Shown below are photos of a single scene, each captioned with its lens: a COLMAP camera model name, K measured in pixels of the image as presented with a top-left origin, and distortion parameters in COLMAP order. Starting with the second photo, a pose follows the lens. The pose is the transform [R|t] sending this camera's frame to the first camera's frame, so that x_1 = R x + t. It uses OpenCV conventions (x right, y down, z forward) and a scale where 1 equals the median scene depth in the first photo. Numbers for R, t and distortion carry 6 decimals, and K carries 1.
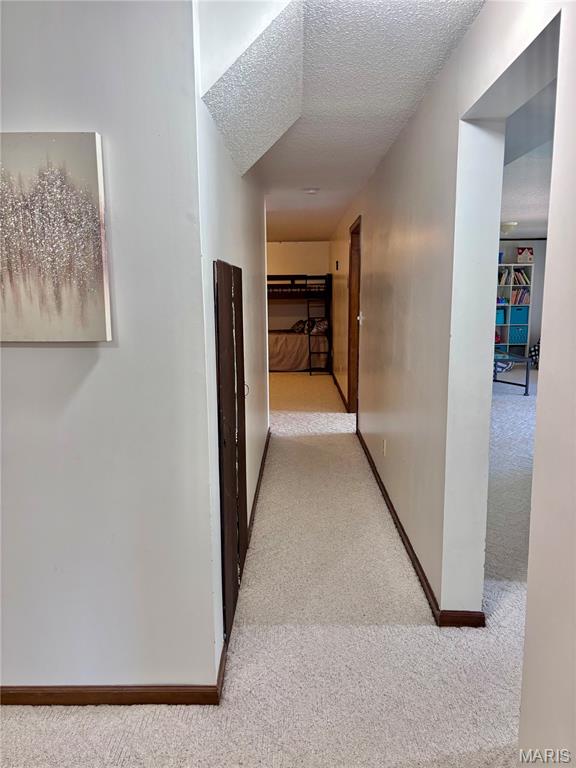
lens RADIAL K [[578.8, 0, 287.0], [0, 578.8, 384.9], [0, 0, 1]] dist [0.004313, 0.000560]
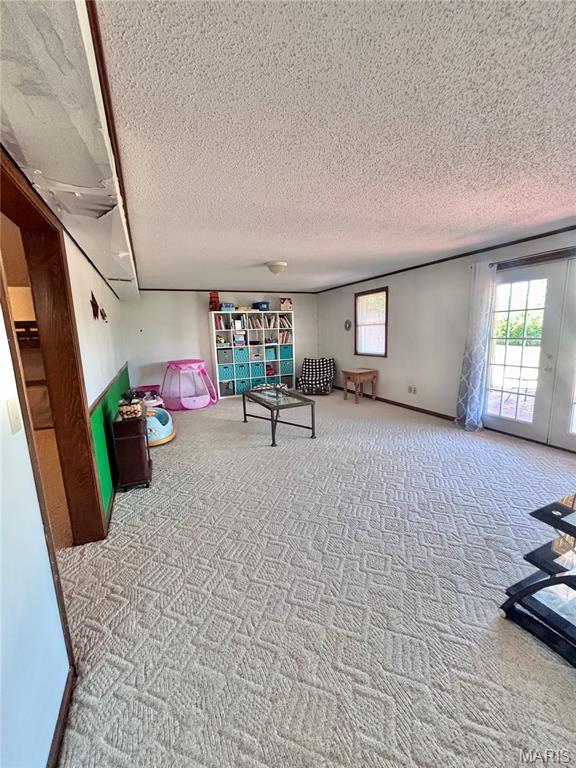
lens RADIAL K [[309.1, 0, 288.7], [0, 309.1, 385.5], [0, 0, 1]] dist [-0.002549, -0.000115]
pose [[0.904325, -0.095959, 0.415918, 0.151417], [0.095744, 0.995175, 0.021428, -0.078358], [-0.415968, 0.020444, 0.909149, 0.492414]]
